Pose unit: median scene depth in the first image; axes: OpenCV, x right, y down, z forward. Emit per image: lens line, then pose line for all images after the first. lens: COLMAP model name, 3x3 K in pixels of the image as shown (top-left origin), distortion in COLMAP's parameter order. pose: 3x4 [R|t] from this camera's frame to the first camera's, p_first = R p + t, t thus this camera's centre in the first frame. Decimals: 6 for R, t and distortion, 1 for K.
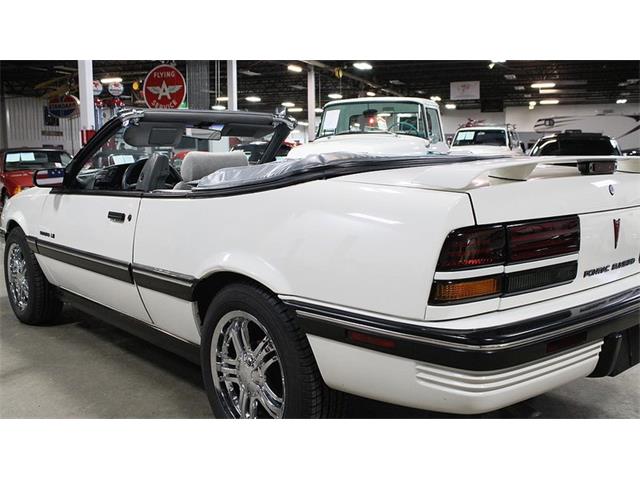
lens RADIAL K [[819.8, 0, 310.6], [0, 819.8, 239.7], [0, 0, 1]] dist [-0.099733, 0.060096]
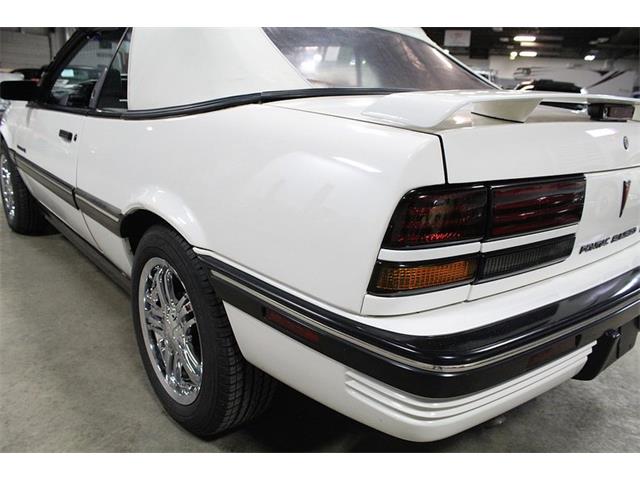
lens RADIAL K [[611.9, 0, 321.3], [0, 611.9, 270.8], [0, 0, 1]] dist [-0.124842, 0.109817]
pose [[0.997991, 0.063234, -0.003935, 0.054922], [-0.061368, 0.980241, 0.188046, -0.018672], [0.015748, -0.187427, 0.982152, 0.255135]]
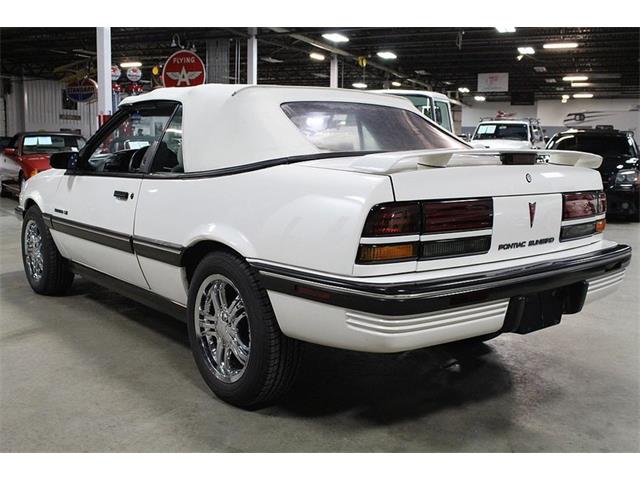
lens RADIAL K [[914.2, 0, 320.0], [0, 914.2, 240.0], [0, 0, 1]] dist [-0.141553, 0.058868]
pose [[0.999015, 0.025370, -0.036407, 0.073056], [-0.025363, 0.999678, 0.000633, 0.022621], [0.036411, 0.000291, 0.999337, -0.214966]]
